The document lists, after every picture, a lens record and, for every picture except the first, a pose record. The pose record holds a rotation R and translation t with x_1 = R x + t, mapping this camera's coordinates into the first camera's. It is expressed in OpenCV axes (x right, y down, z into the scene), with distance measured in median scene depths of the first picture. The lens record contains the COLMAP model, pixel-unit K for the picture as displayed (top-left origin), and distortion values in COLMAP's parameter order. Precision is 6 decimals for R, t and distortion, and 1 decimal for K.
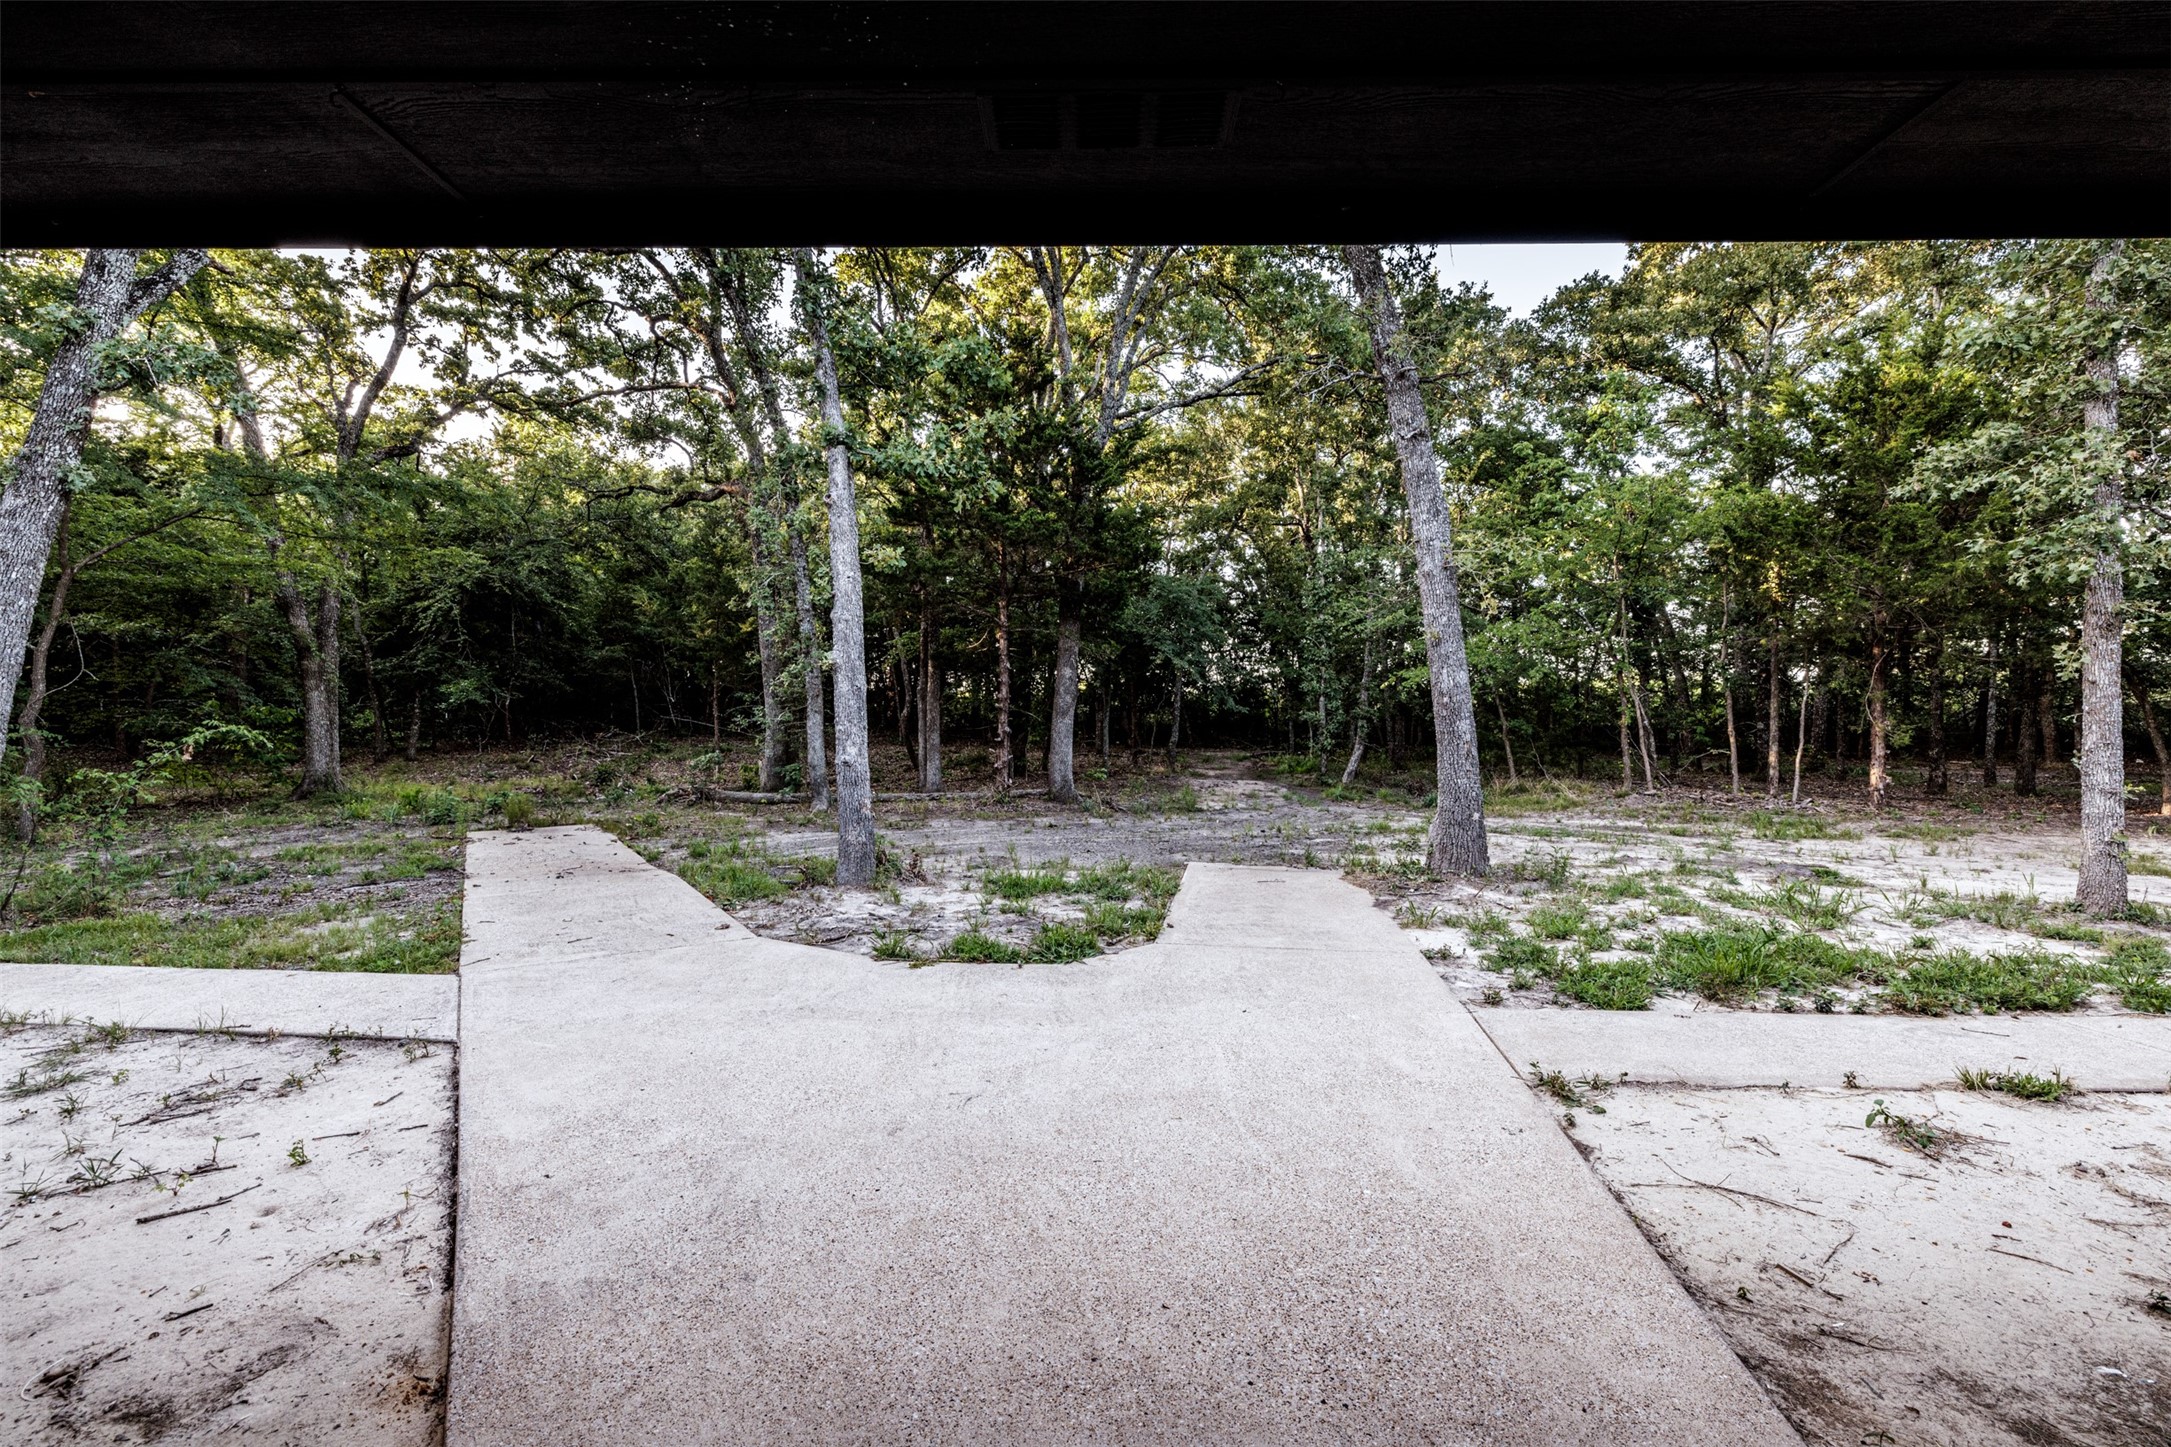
lens RADIAL K [[905.9, 0, 1087.0], [0, 905.9, 715.5], [0, 0, 1]] dist [-0.035010, 0.010432]
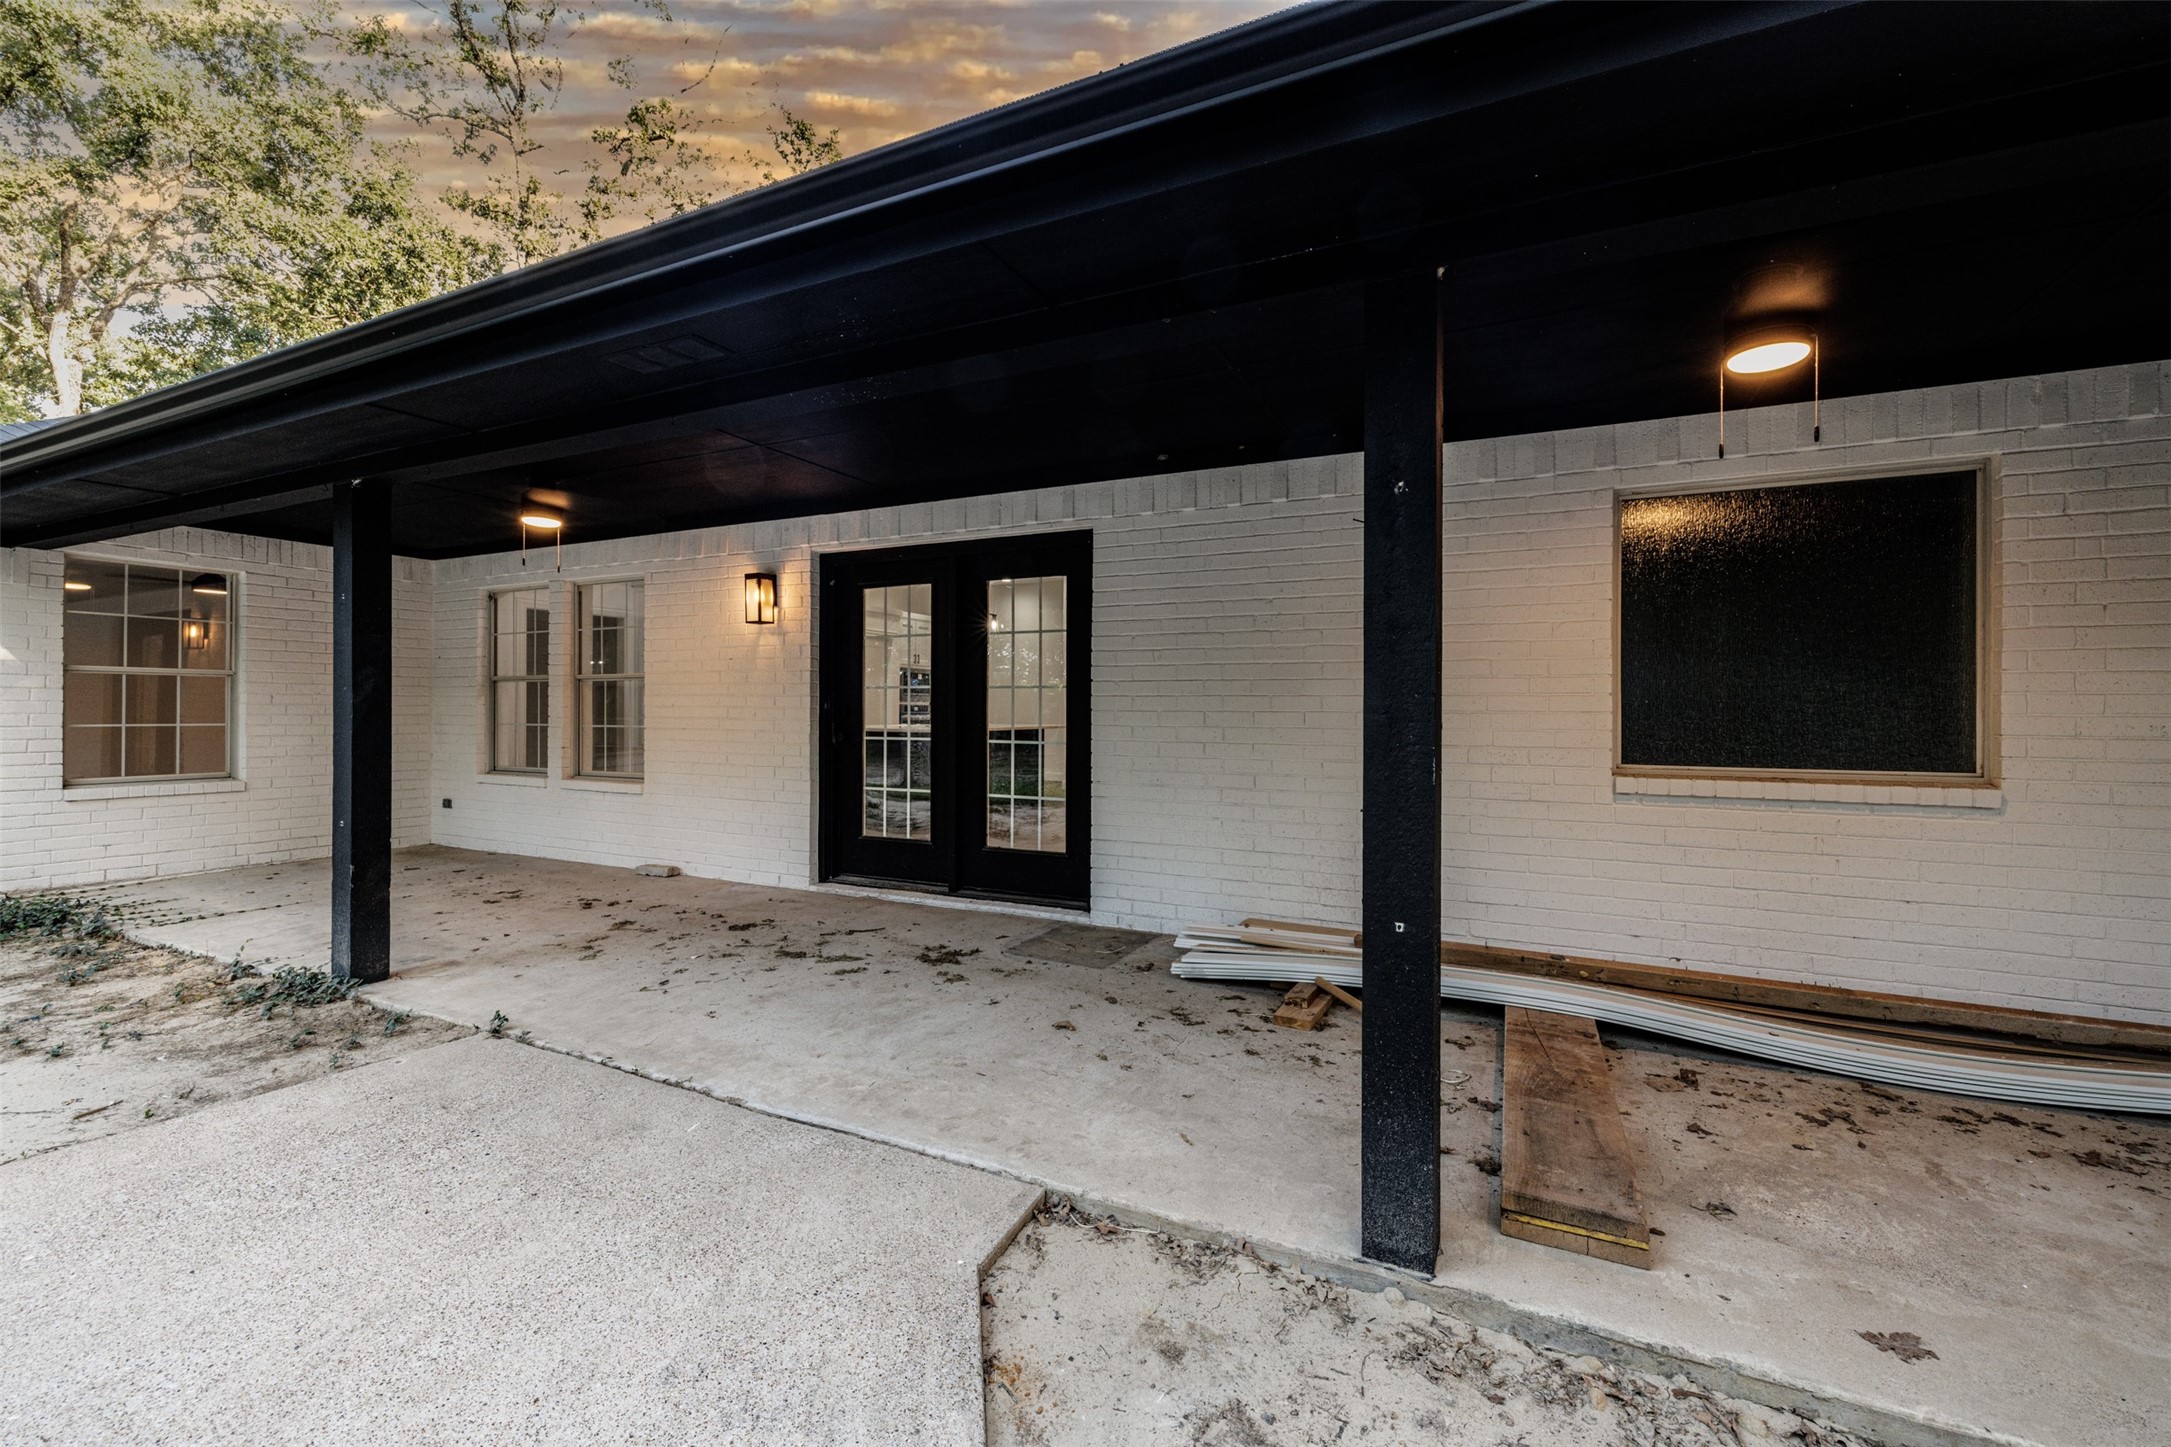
lens RADIAL K [[905.9, 0, 1087.0], [0, 905.9, 715.5], [0, 0, 1]] dist [-0.035010, 0.010432]
pose [[-0.905612, -0.017081, 0.423763, -1.187146], [-0.011833, 0.999817, 0.015014, 0.026496], [-0.423942, 0.008583, -0.905649, 1.765669]]
